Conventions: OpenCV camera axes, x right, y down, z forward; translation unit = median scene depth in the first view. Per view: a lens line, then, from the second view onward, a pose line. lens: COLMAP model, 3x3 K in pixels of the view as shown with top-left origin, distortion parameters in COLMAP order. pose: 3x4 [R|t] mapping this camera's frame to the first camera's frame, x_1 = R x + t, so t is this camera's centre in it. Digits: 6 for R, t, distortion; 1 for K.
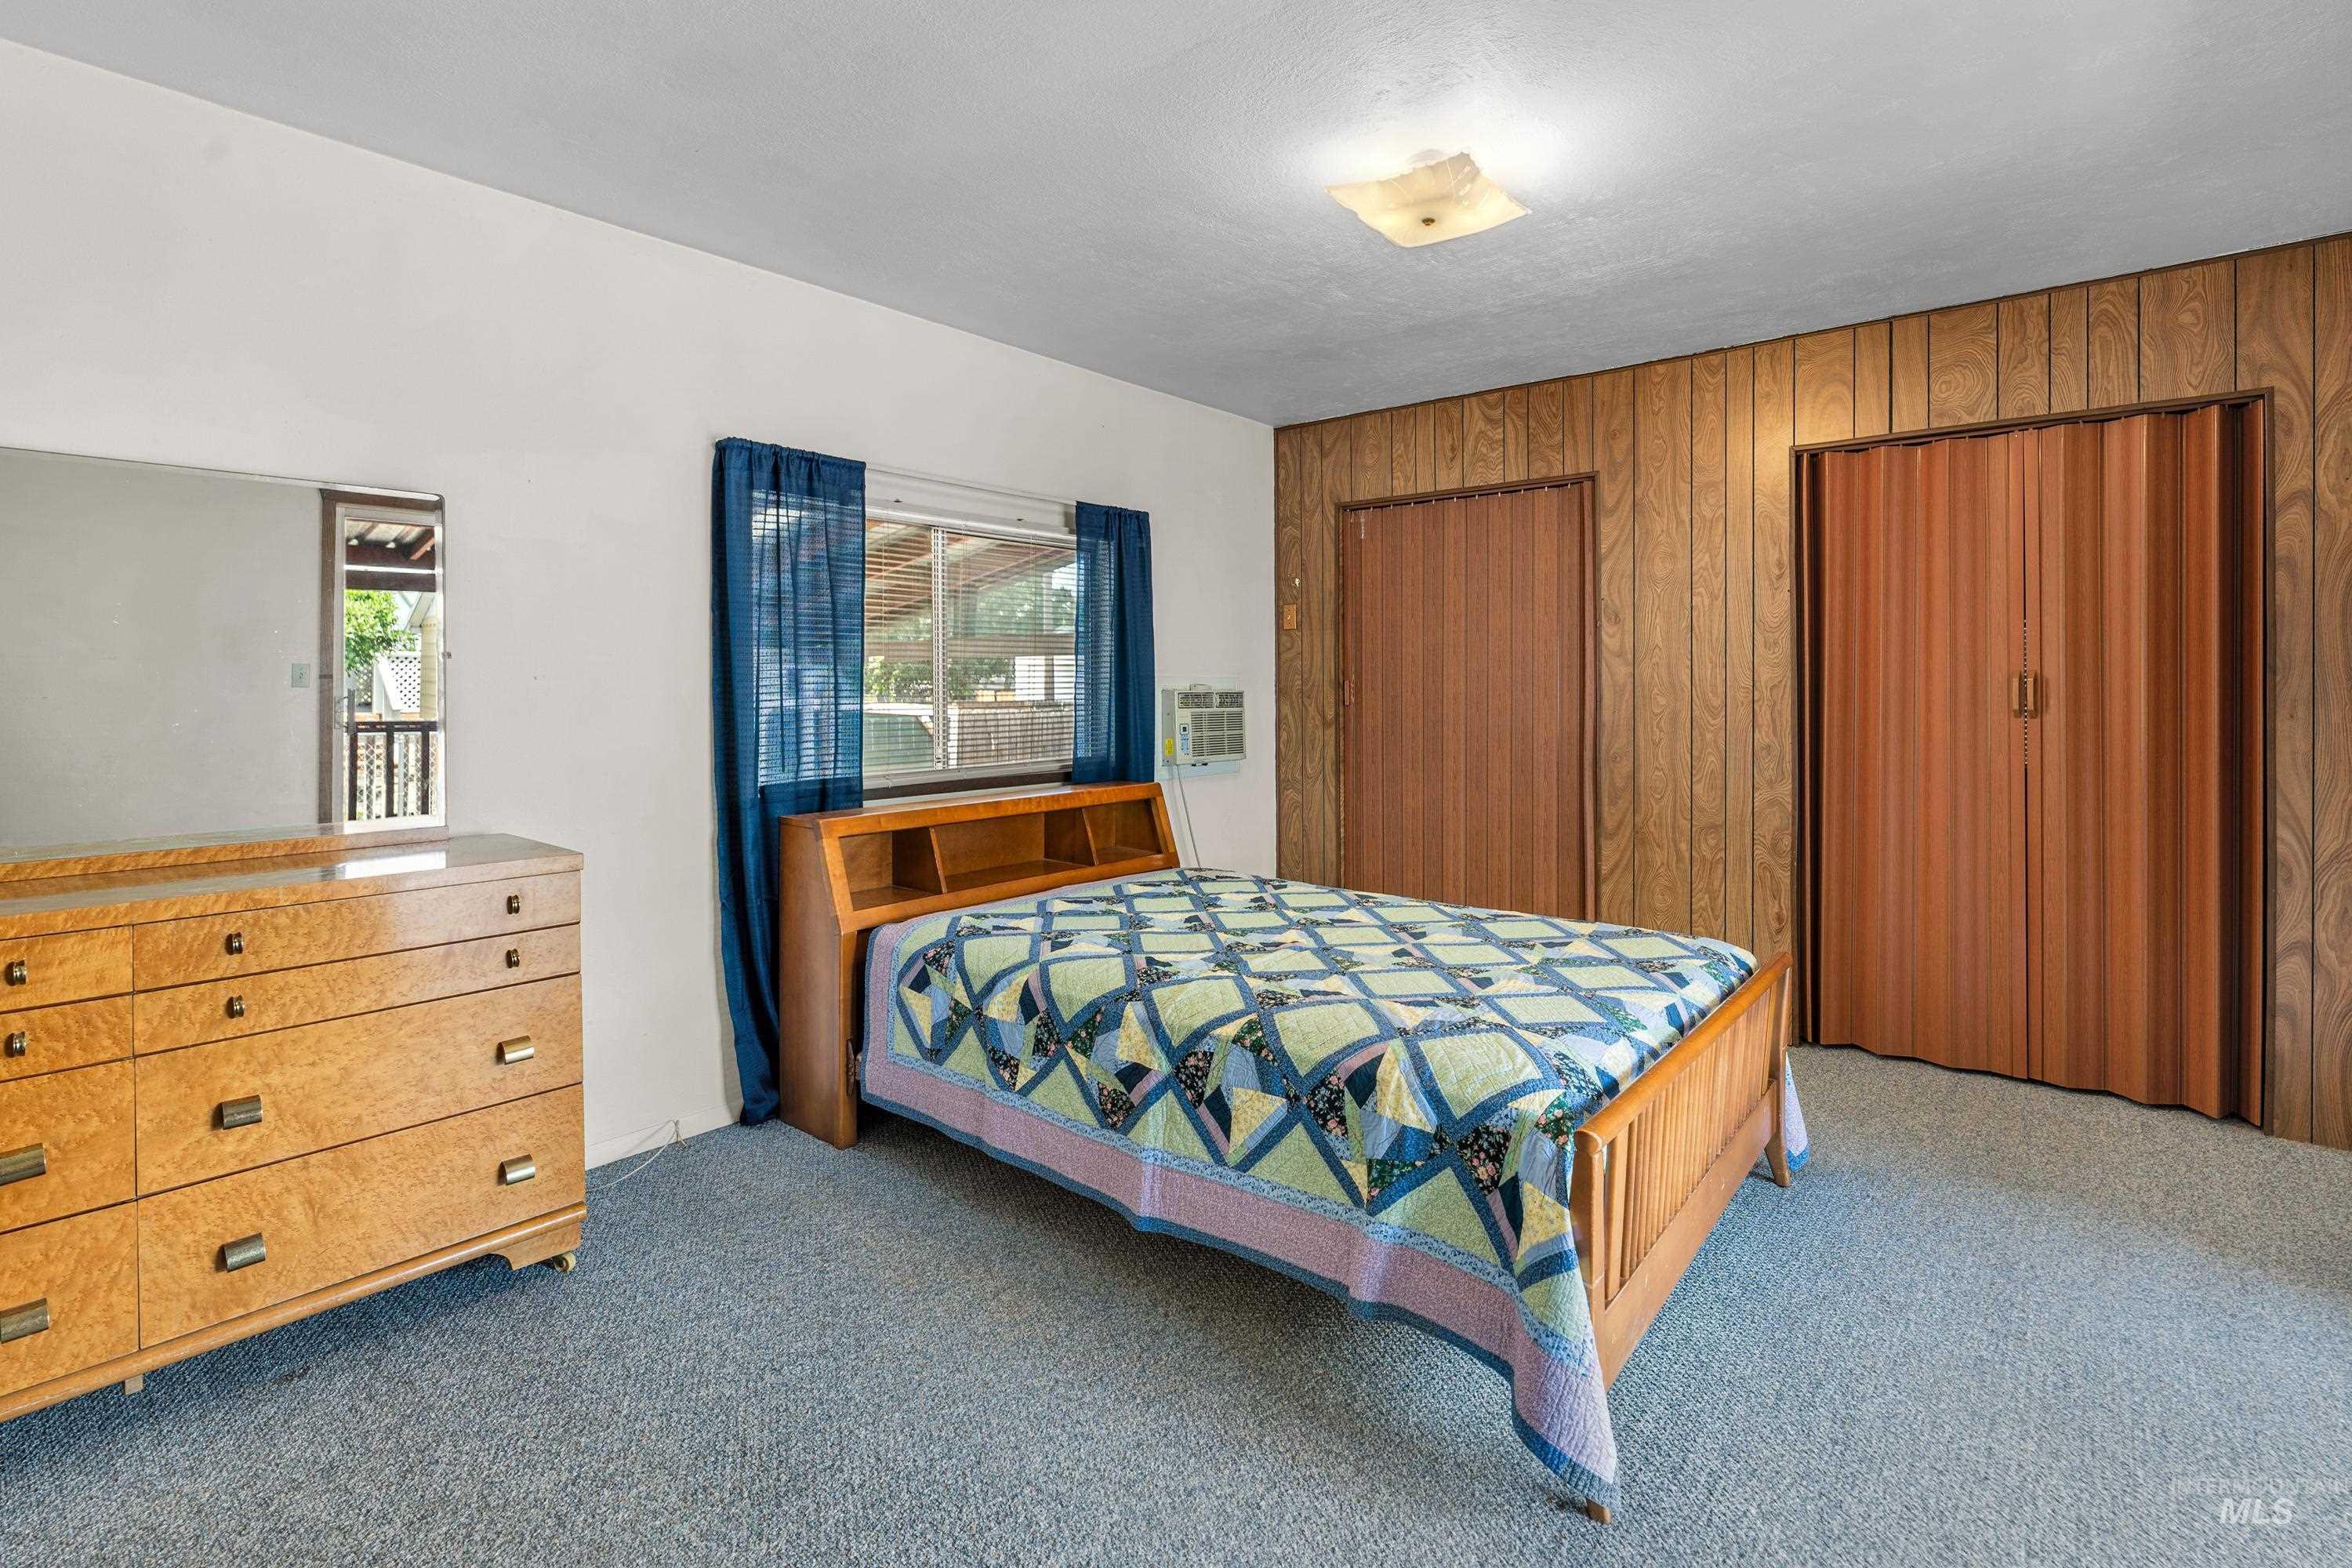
lens RADIAL K [[1083.9, 0, 1172.9], [0, 1083.9, 689.2], [0, 0, 1]] dist [-0.009016, 0.002521]
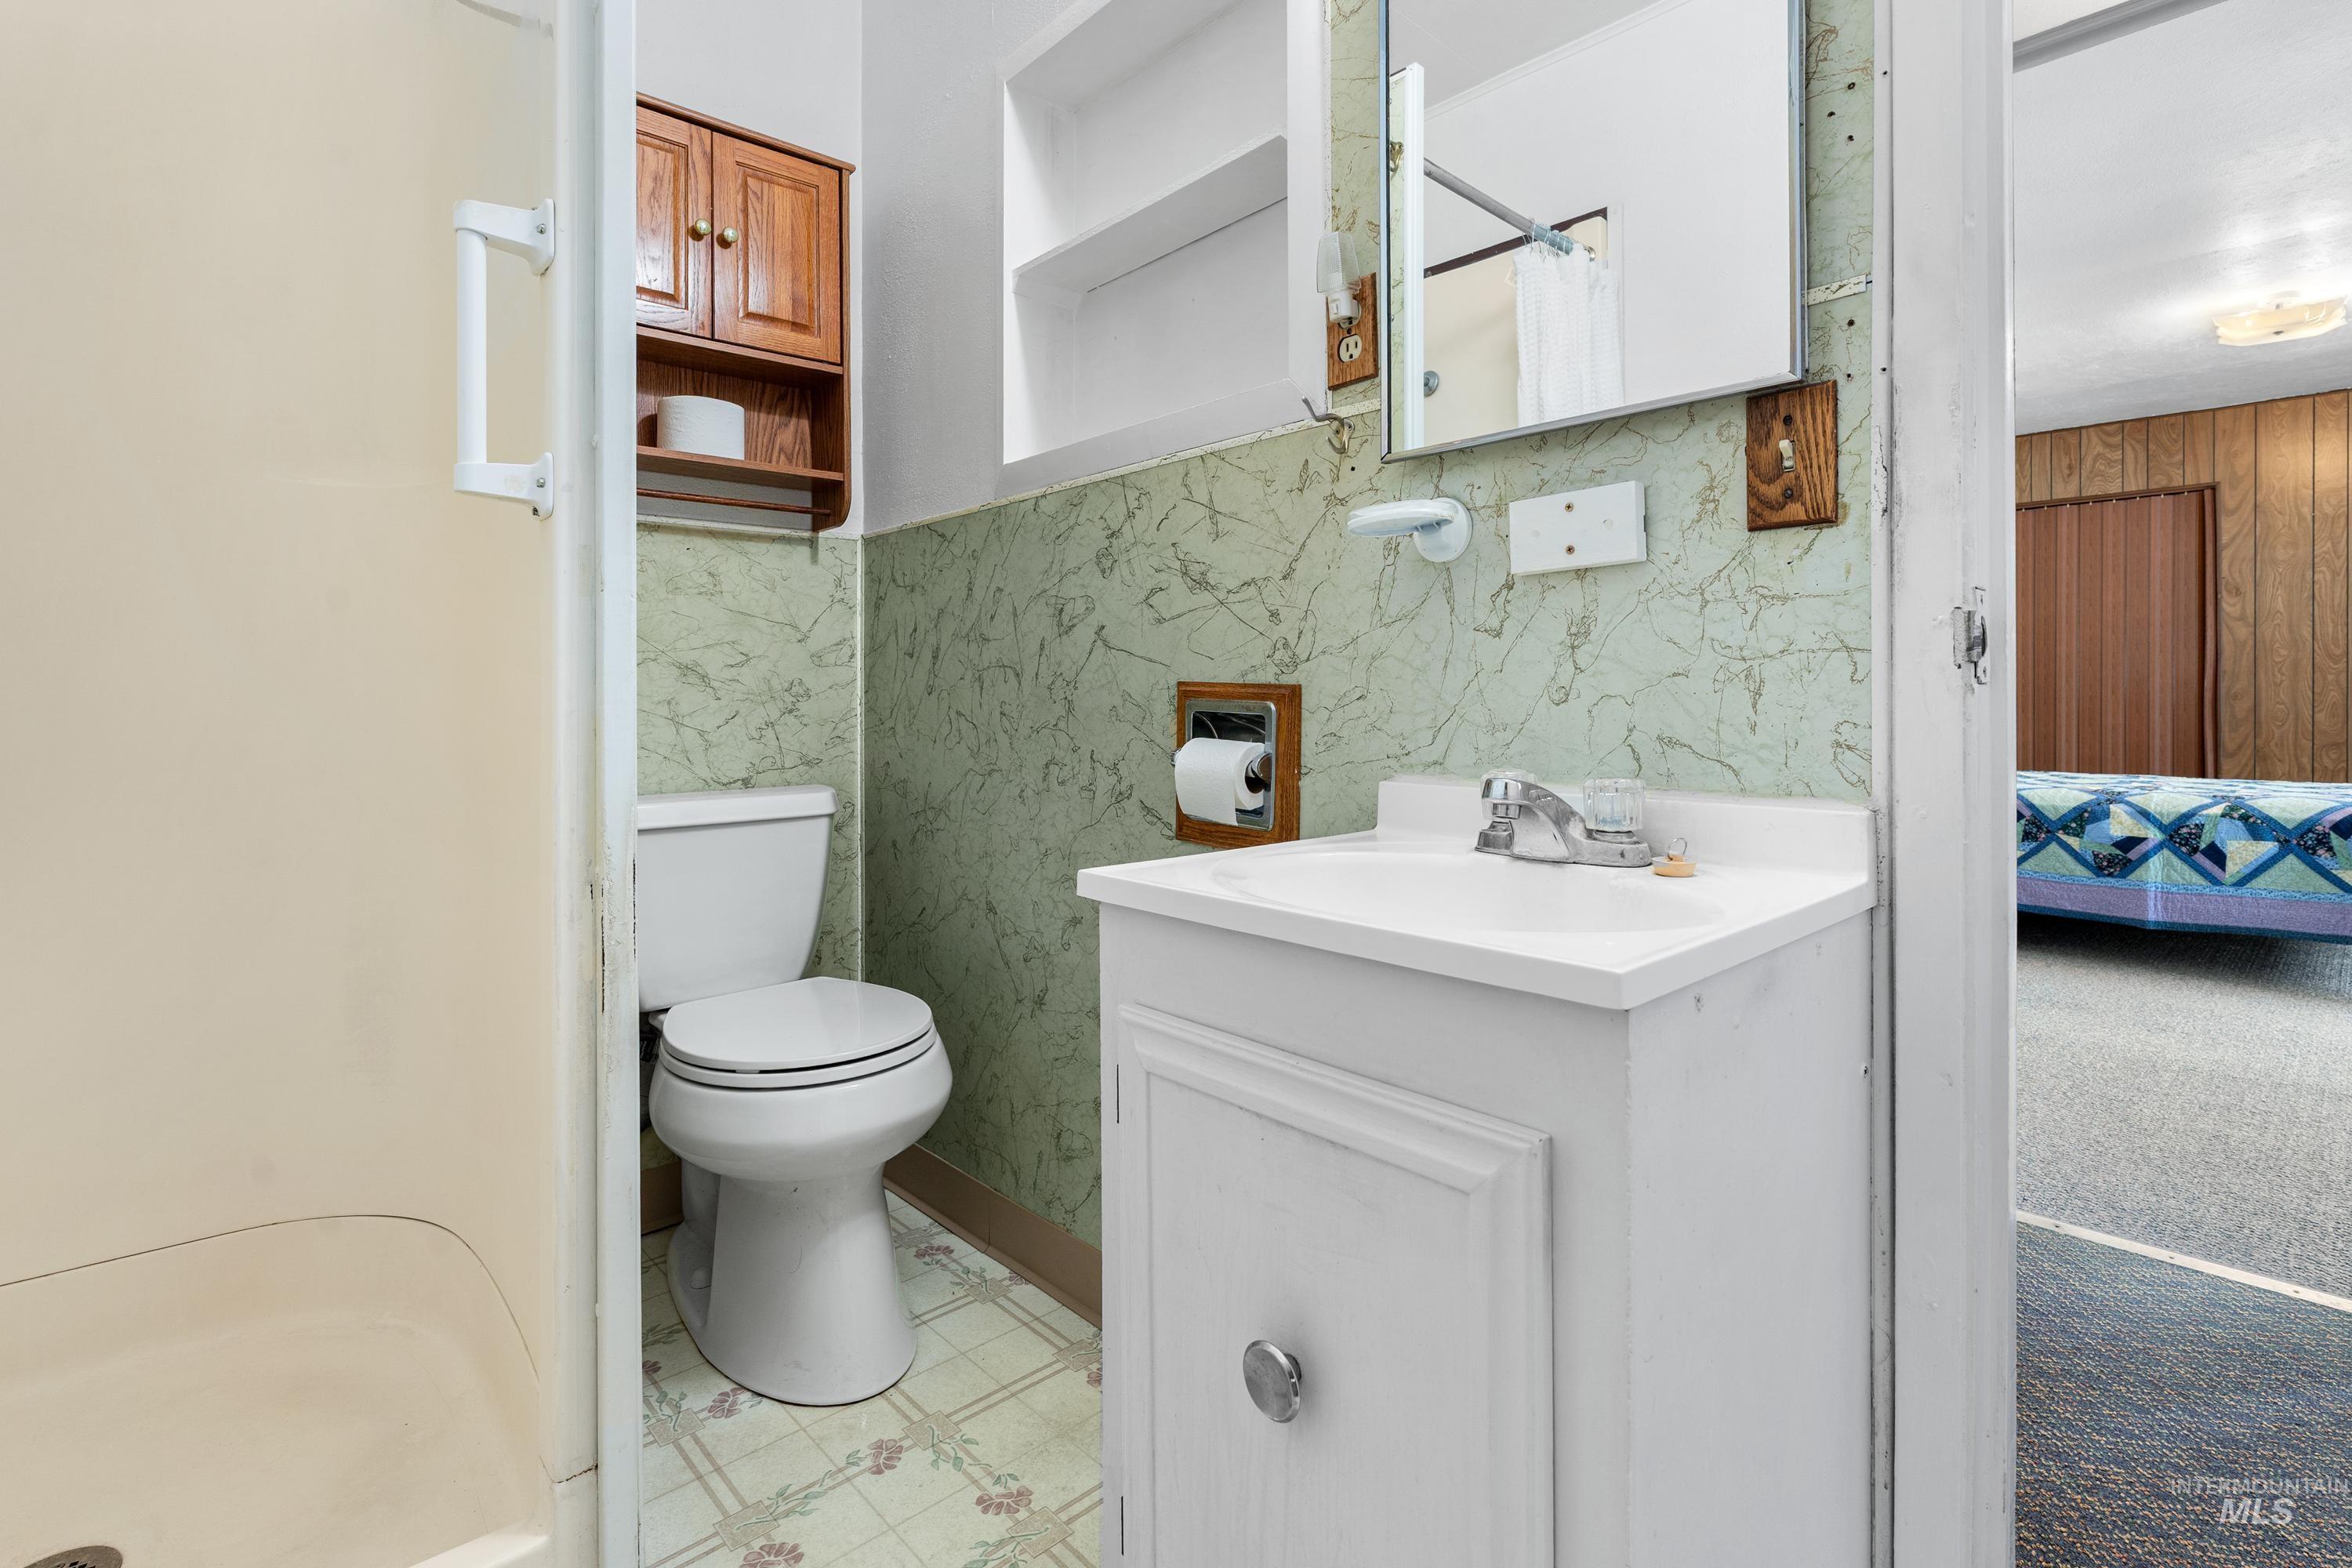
lens RADIAL K [[1083.9, 0, 1188.2], [0, 1083.9, 698.8], [0, 0, 1]] dist [-0.009016, 0.002521]
pose [[0.992288, 0.001867, -0.123938, -0.891745], [-0.002306, 0.999992, -0.003403, 0.093221], [0.123930, 0.003662, 0.992284, -0.602506]]
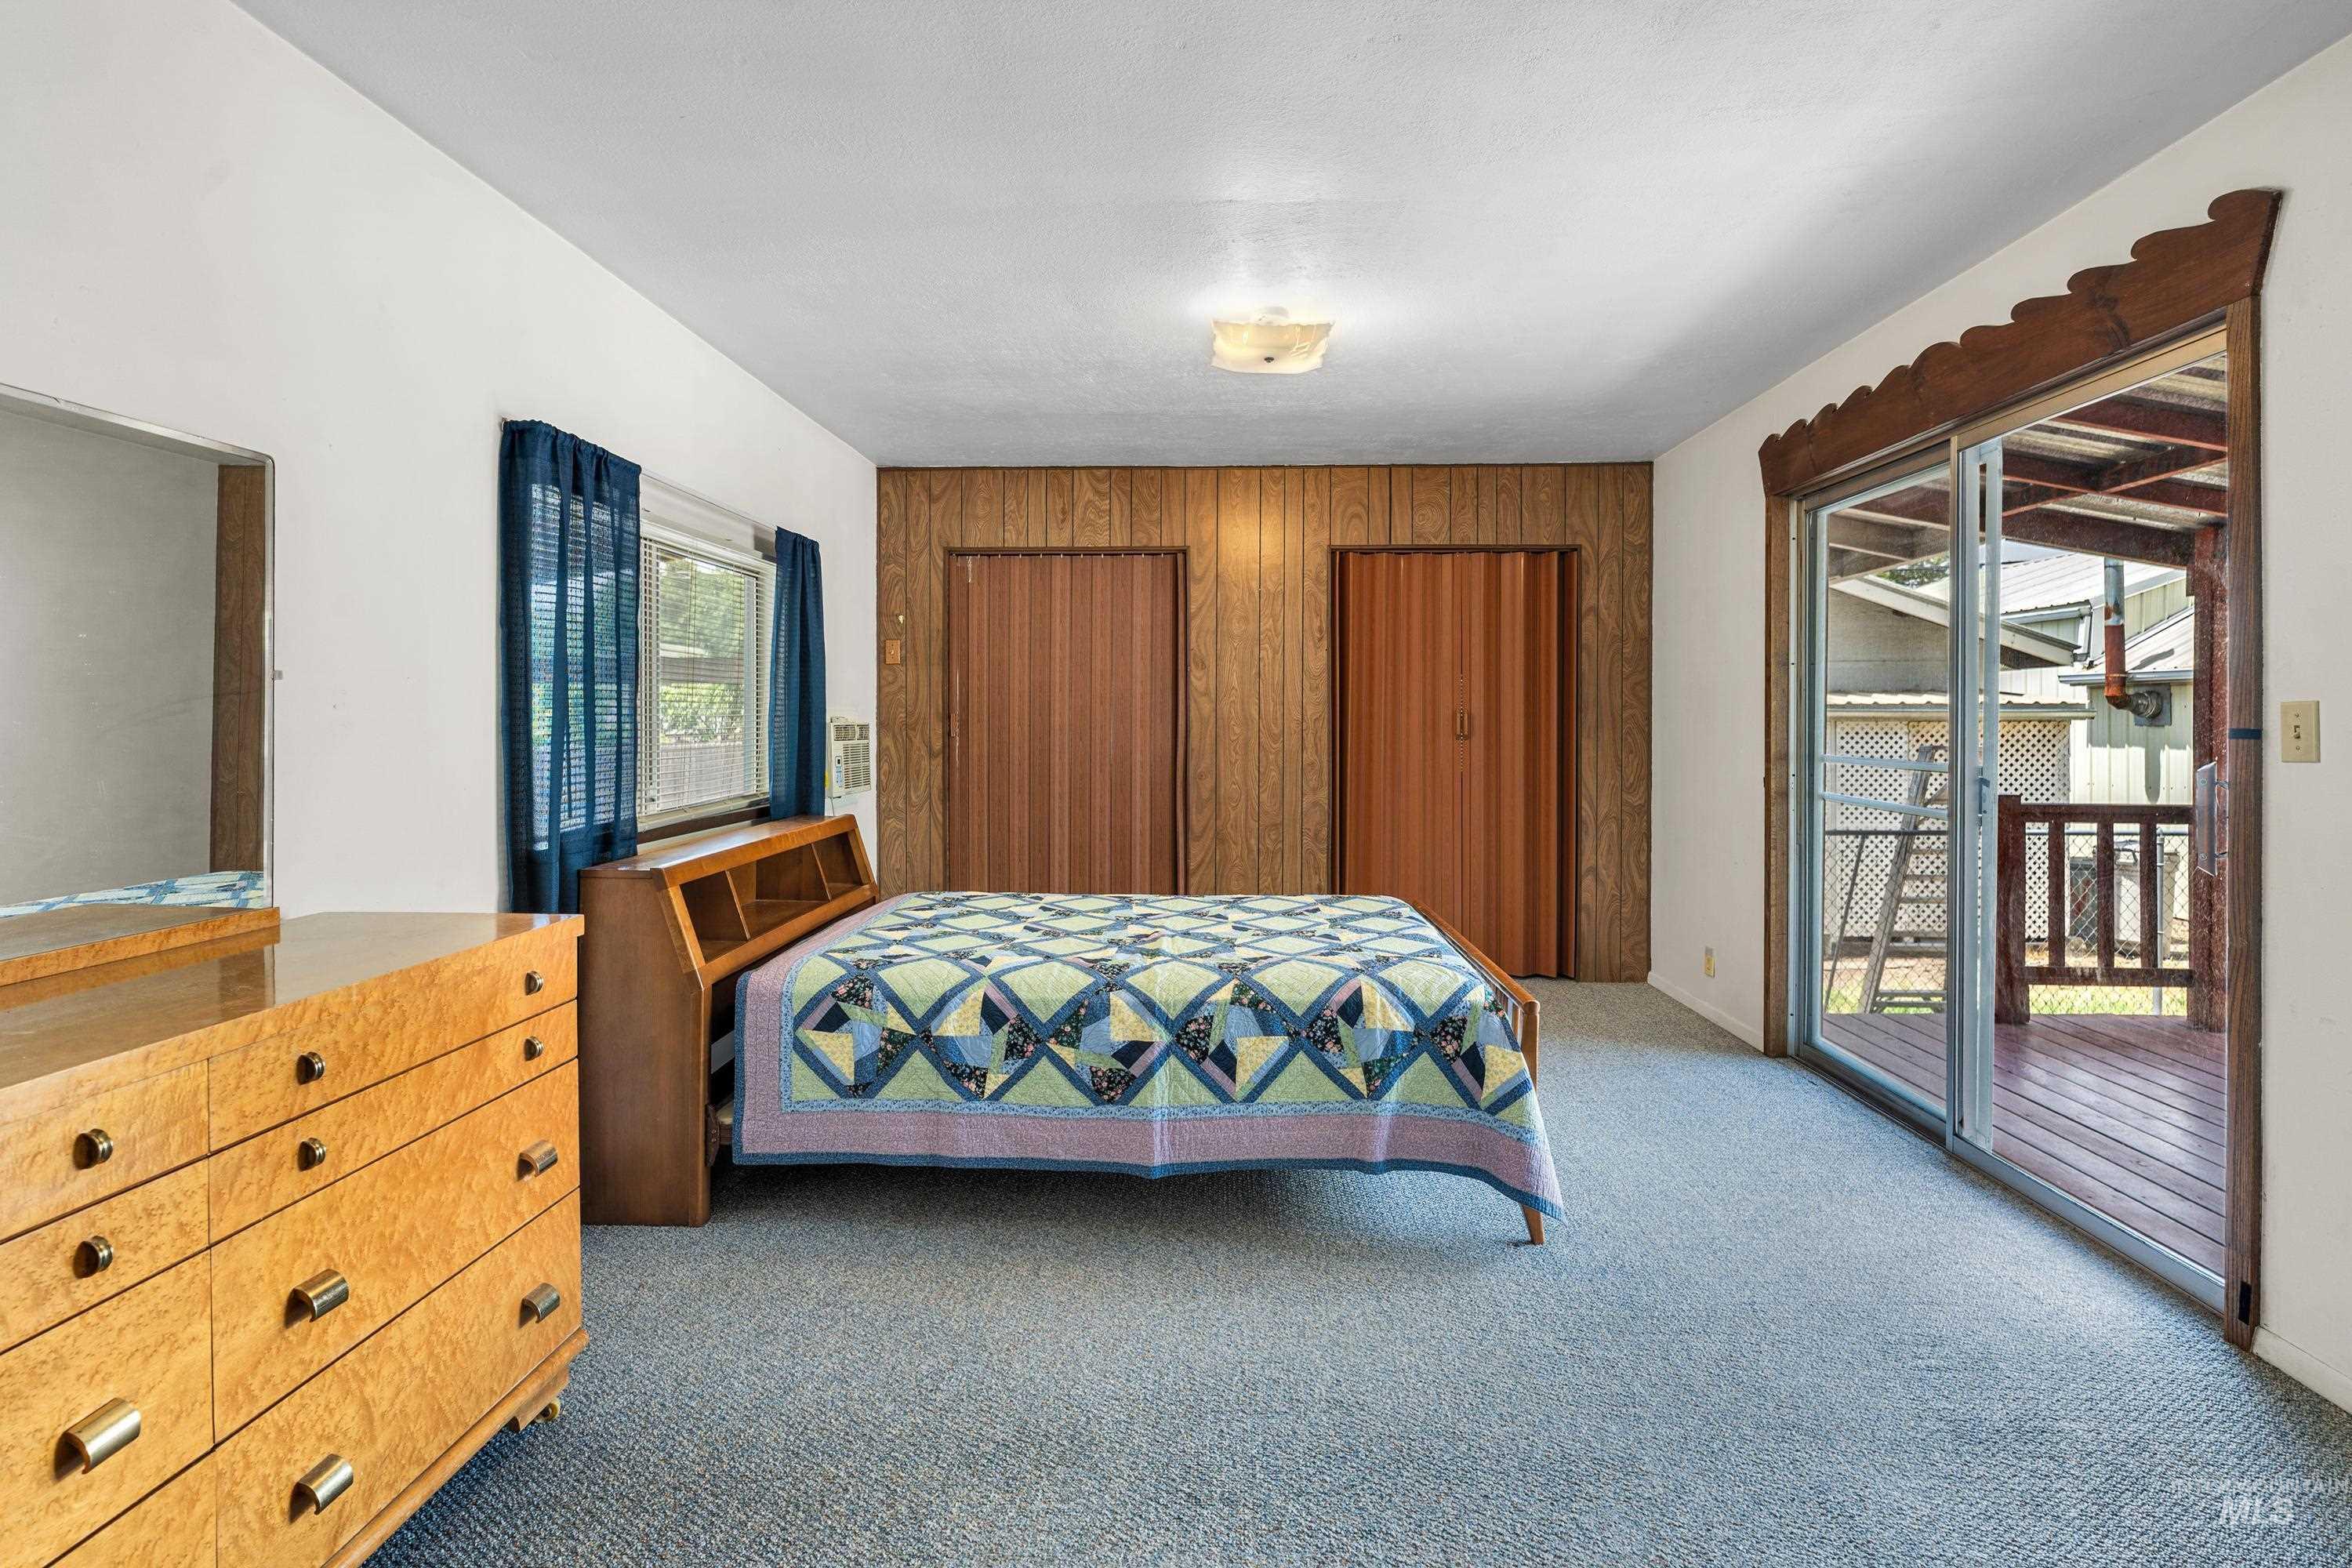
lens RADIAL K [[1083.9, 0, 1163.9], [0, 1083.9, 714.4], [0, 0, 1]] dist [-0.009016, 0.002521]
pose [[0.793550, 0.003876, 0.608493, -0.491779], [0.000552, 0.999975, -0.007090, 0.001290], [-0.608505, 0.005963, 0.793528, 0.035469]]
